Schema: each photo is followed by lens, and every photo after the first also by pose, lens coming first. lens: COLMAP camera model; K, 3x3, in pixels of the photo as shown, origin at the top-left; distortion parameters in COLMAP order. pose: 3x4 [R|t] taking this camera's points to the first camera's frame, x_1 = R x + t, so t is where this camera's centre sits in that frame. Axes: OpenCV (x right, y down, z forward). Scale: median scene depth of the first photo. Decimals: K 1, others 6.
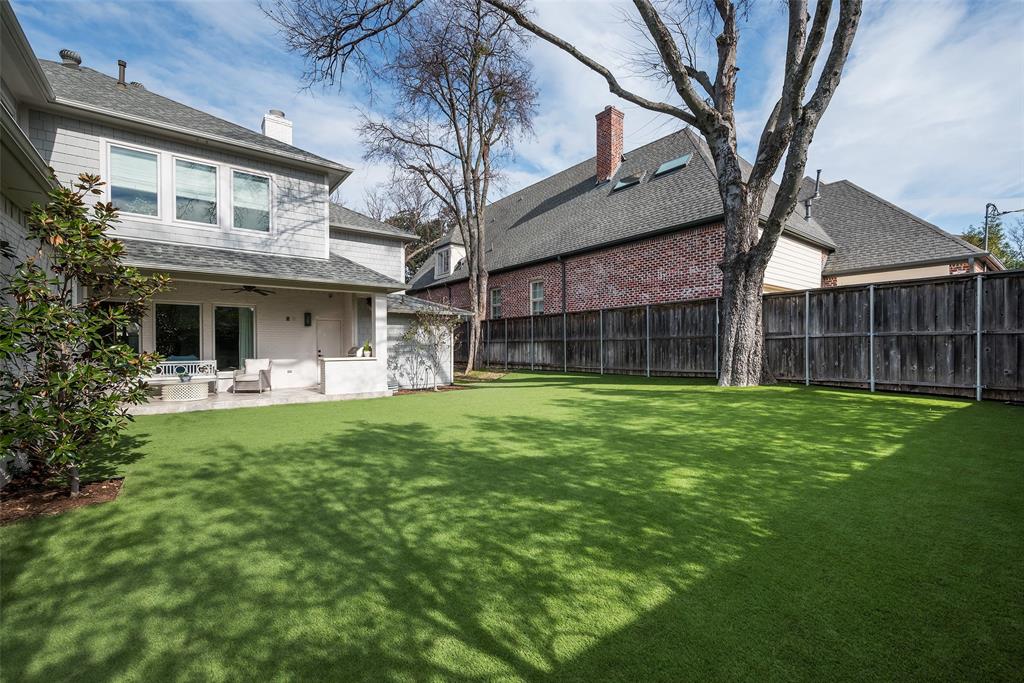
lens RADIAL K [[430.0, 0, 503.7], [0, 430.0, 347.4], [0, 0, 1]] dist [-0.000624, 0.000077]
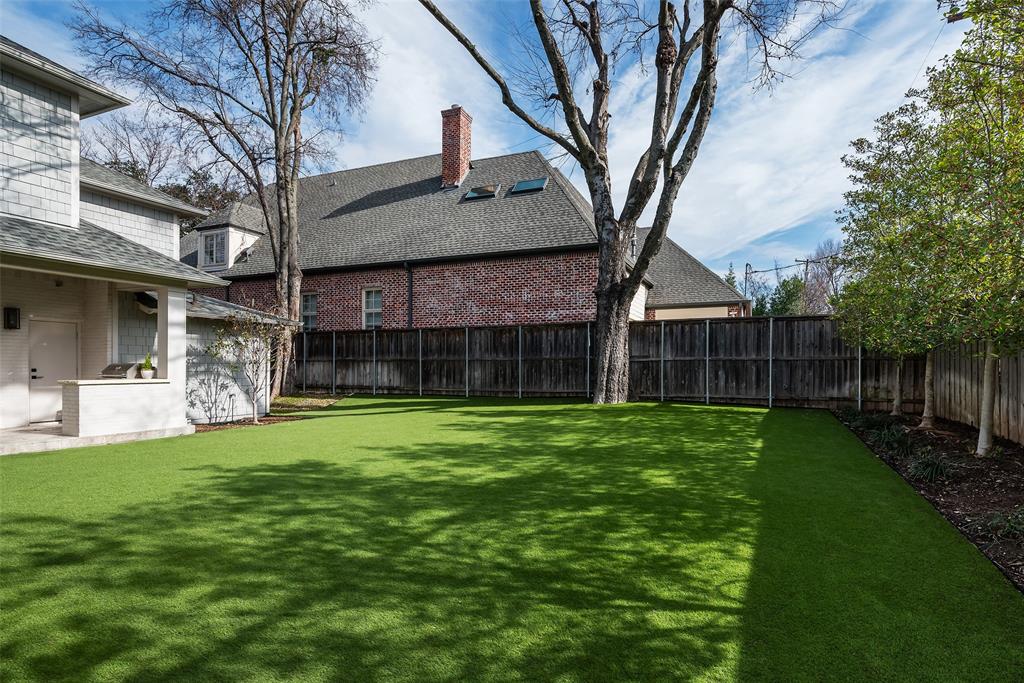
lens RADIAL K [[489.8, 0, 549.1], [0, 489.8, 368.3], [0, 0, 1]] dist [-0.000819, 0.000761]
pose [[0.858156, 0.008167, 0.513324, -0.234364], [-0.007099, 0.999967, -0.004041, 0.005968], [-0.513340, -0.000177, 0.858185, 0.002283]]
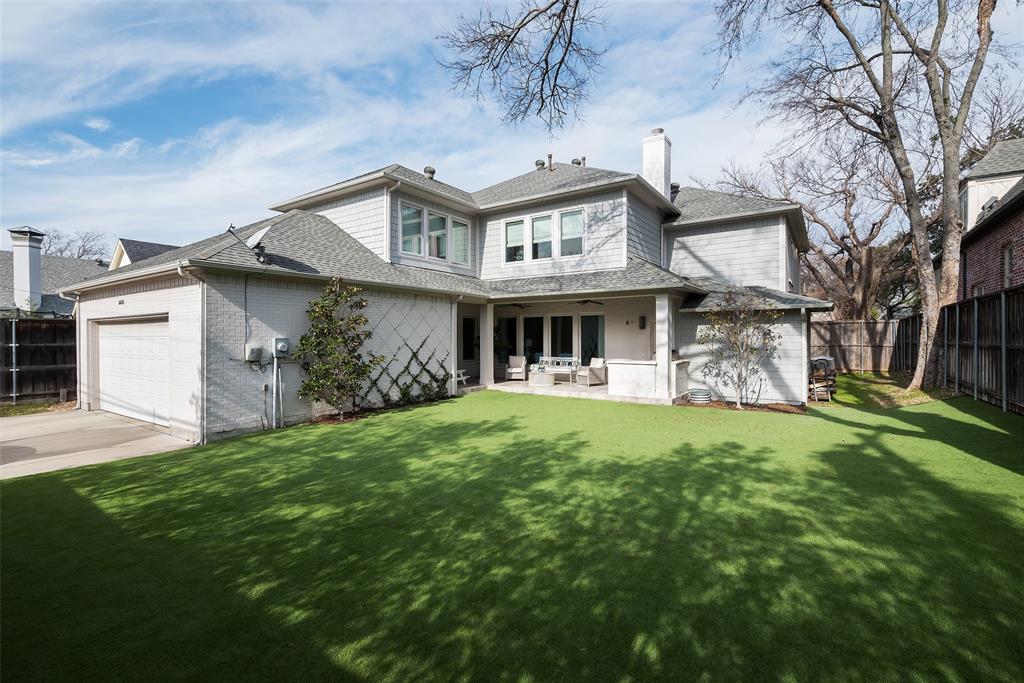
lens RADIAL K [[430.0, 0, 506.9], [0, 430.0, 343.5], [0, 0, 1]] dist [-0.000624, 0.000077]
pose [[0.341917, 0.013810, -0.939629, 0.652637], [-0.001872, 0.999900, 0.014015, -0.041016], [0.939728, -0.003033, 0.341909, 0.482169]]
